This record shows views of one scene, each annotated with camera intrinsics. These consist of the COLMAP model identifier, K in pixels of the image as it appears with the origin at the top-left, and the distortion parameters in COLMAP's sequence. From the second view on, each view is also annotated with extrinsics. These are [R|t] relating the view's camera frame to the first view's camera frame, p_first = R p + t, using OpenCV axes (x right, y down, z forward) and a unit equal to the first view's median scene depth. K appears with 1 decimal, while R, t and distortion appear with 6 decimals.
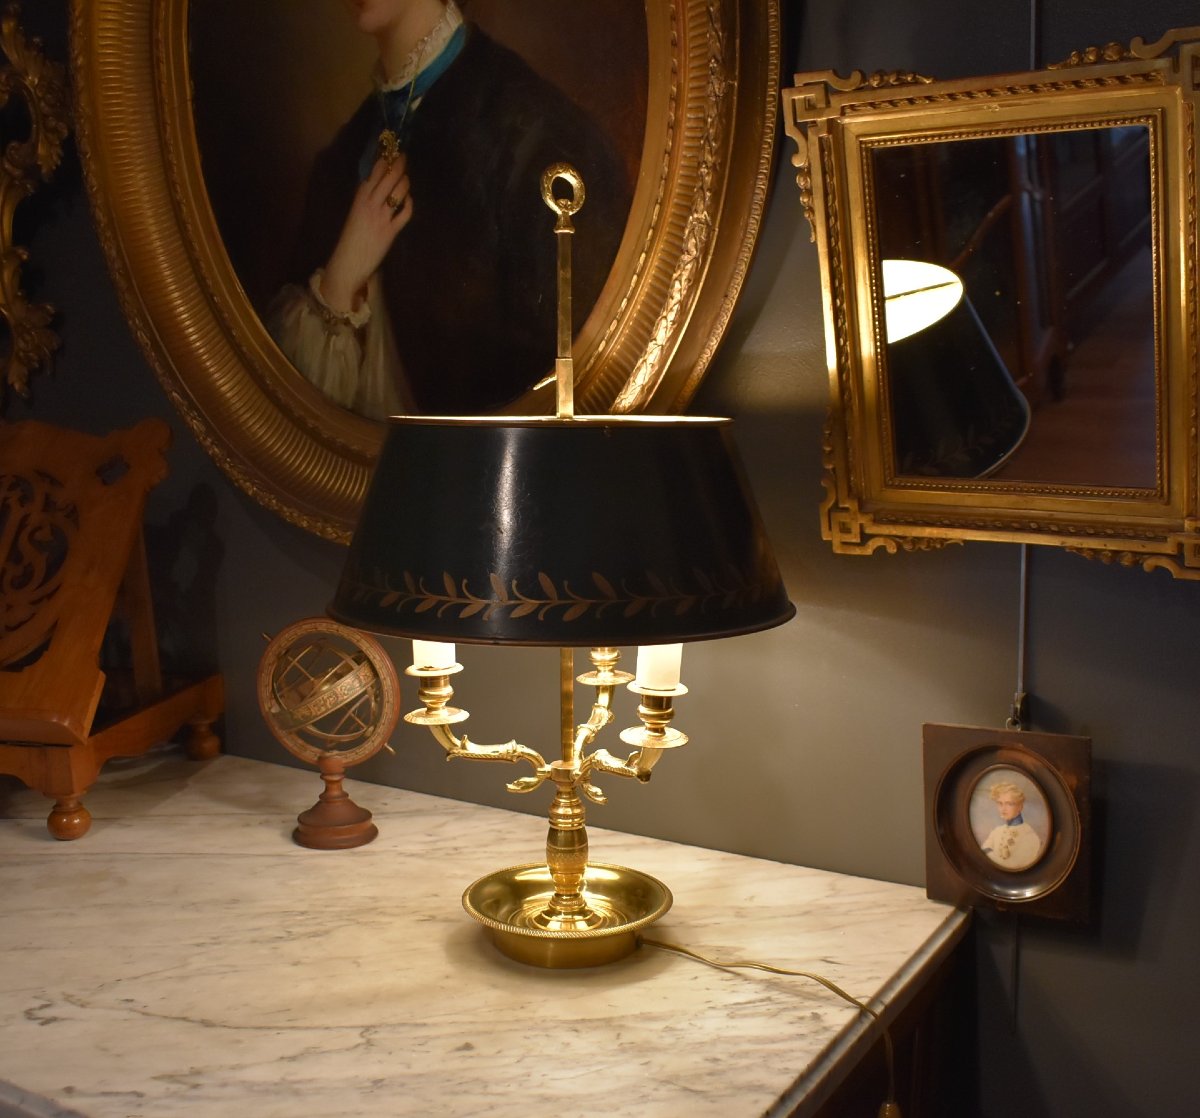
lens RADIAL K [[1456.0, 0, 597.5], [0, 1456.0, 622.5], [0, 0, 1]] dist [-0.098420, 0.000000]
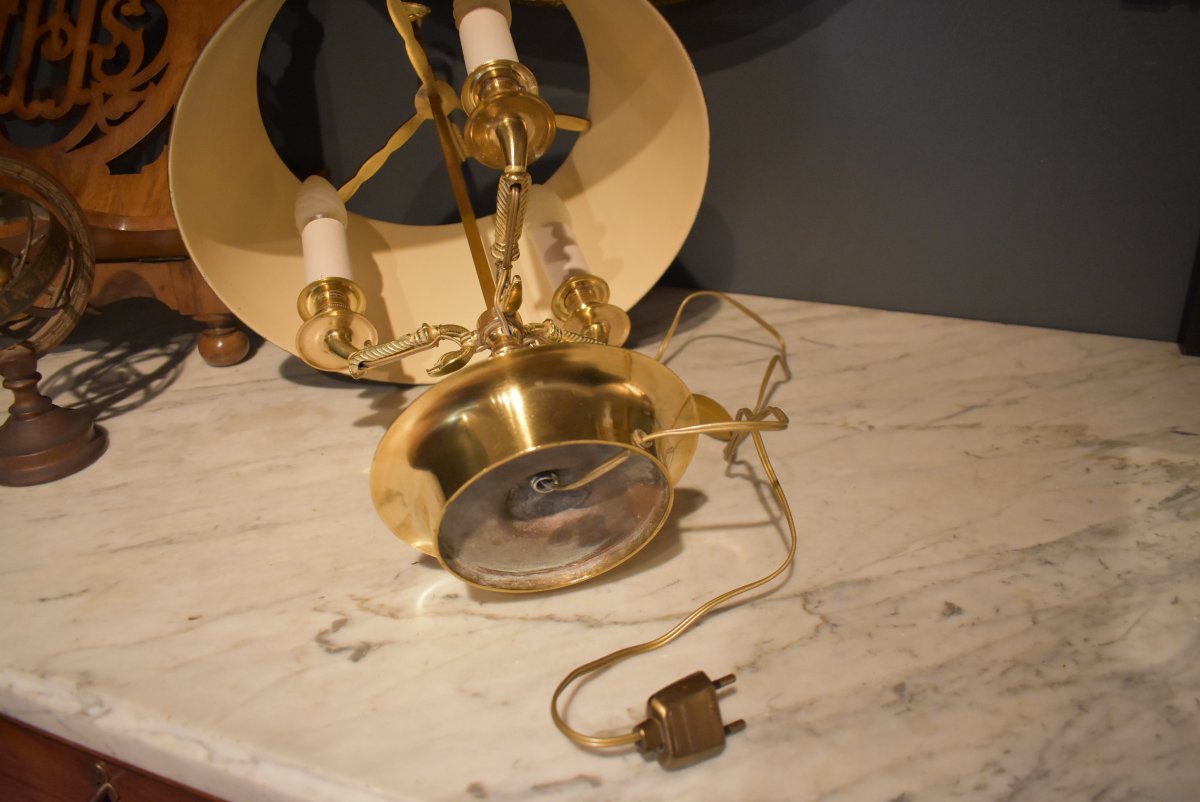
lens RADIAL K [[928.6, 0, 603.6], [0, 928.6, 396.2], [0, 0, 1]] dist [-0.103151, 0.019577]
pose [[0.979032, -0.095926, 0.179705, -0.282898], [0.045388, 0.962729, 0.266632, 0.037183], [-0.198584, -0.252885, 0.946897, 0.487716]]
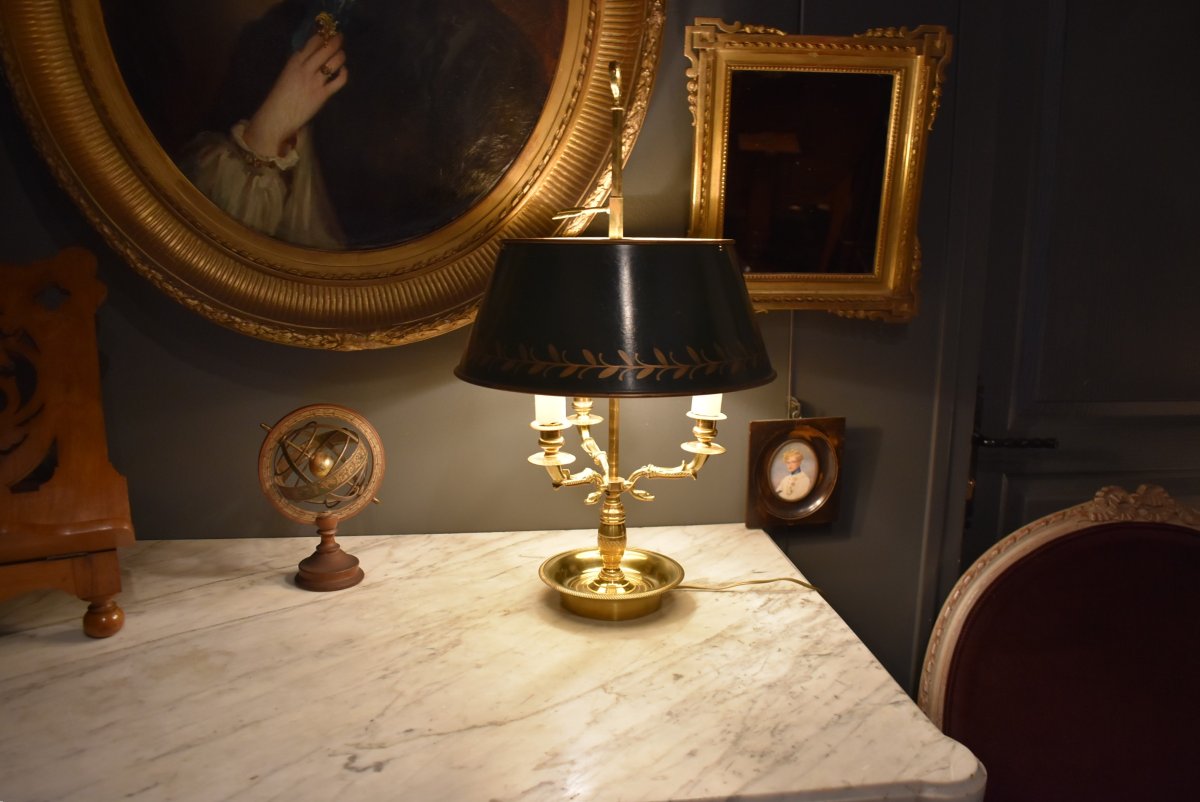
lens RADIAL K [[982.4, 0, 603.8], [0, 982.4, 394.7], [0, 0, 1]] dist [-0.092521, -0.000928]
pose [[0.770519, -0.108568, 0.628103, -0.588079], [0.098936, 0.993816, 0.050413, -0.033412], [-0.629692, 0.023298, 0.776496, 0.229664]]
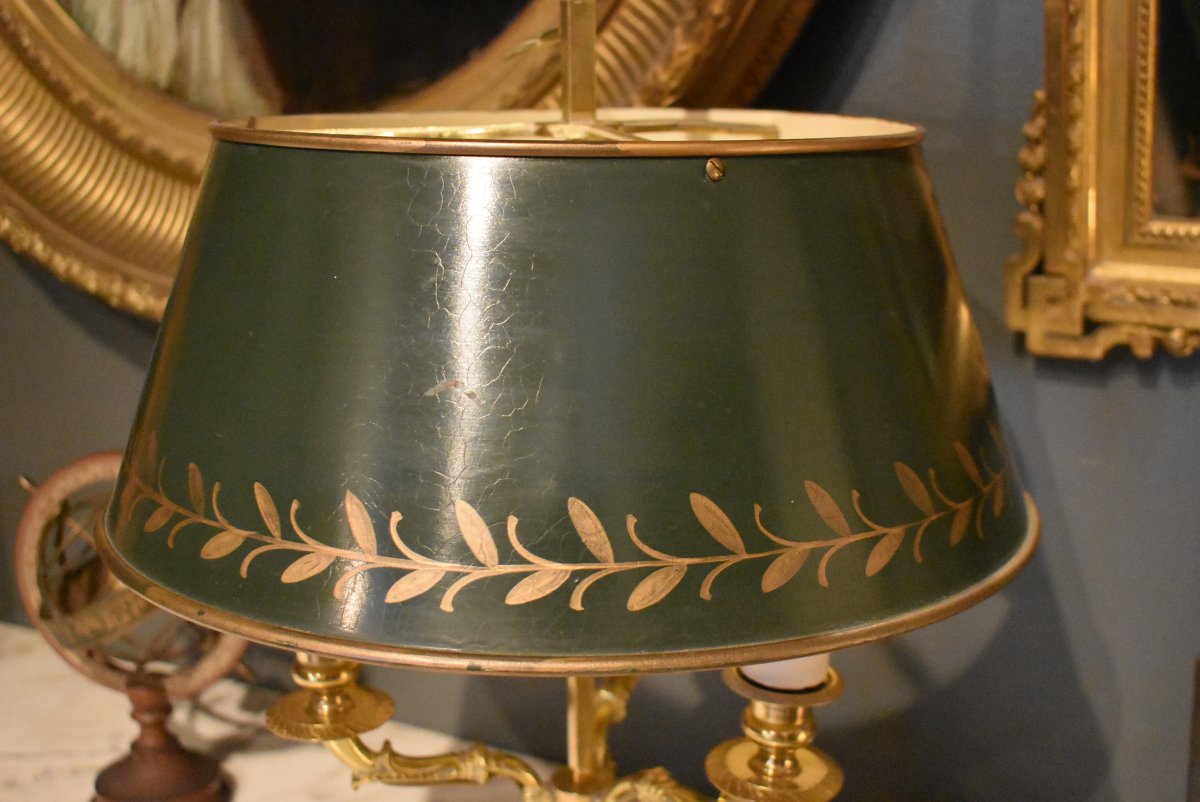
lens RADIAL K [[1542.5, 0, 605.5], [0, 1542.5, 397.6], [0, 0, 1]] dist [-0.062747, 0.000000]
pose [[0.996702, -0.017467, 0.079253, -0.050418], [0.012069, 0.997606, 0.068087, -0.073819], [-0.080252, -0.066906, 0.994527, 0.421896]]
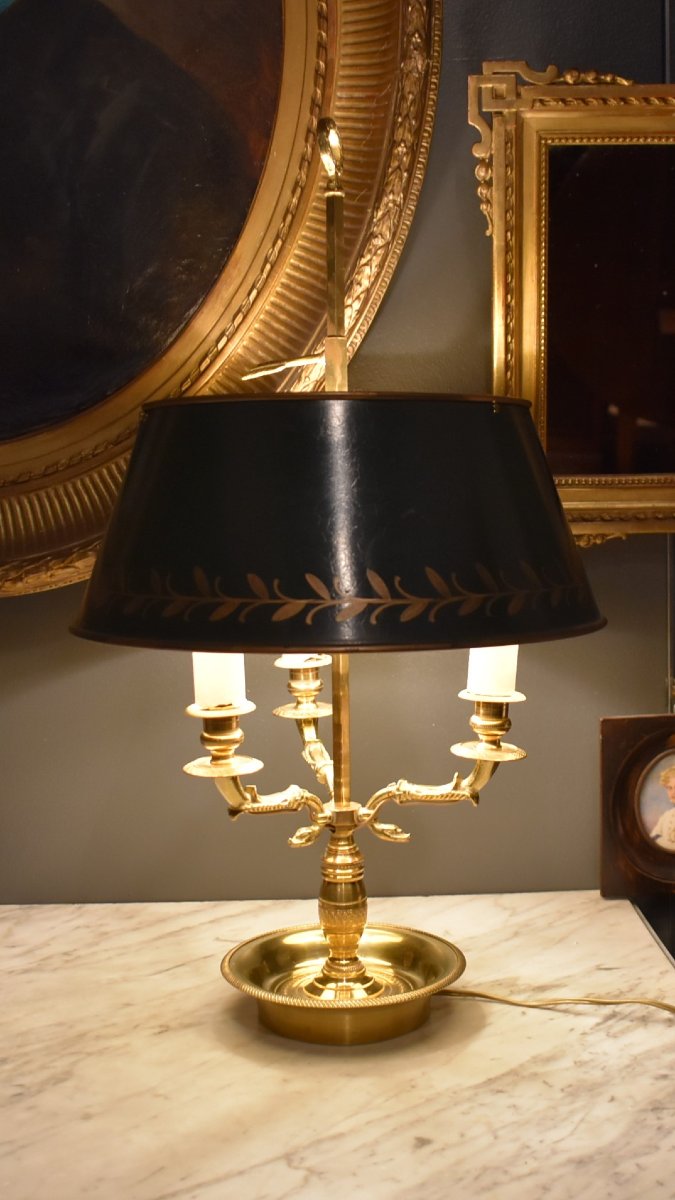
lens RADIAL K [[1458.1, 0, 394.4], [0, 1458.1, 595.5], [0, 0, 1]] dist [-0.093006, 0.000000]
pose [[0.817065, -0.060958, 0.573315, -0.450604], [0.107395, 0.993083, -0.047465, 0.016728], [-0.566455, 0.100353, 0.817959, 0.244232]]
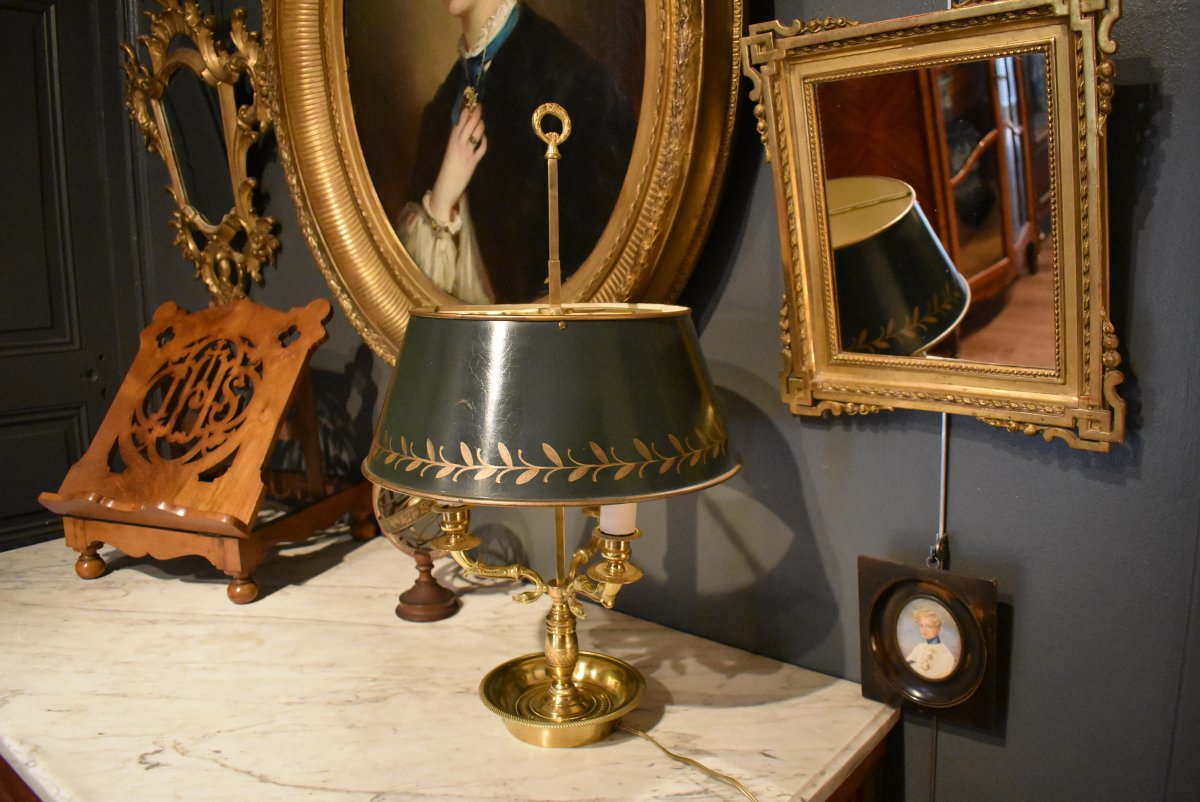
lens RADIAL K [[928.6, 0, 604.6], [0, 928.6, 400.1], [0, 0, 1]] dist [-0.103151, 0.019577]
pose [[0.989281, 0.014798, -0.145269, 0.121190], [-0.016623, 0.999797, -0.011358, -0.048122], [0.145072, 0.013651, 0.989327, 0.199234]]
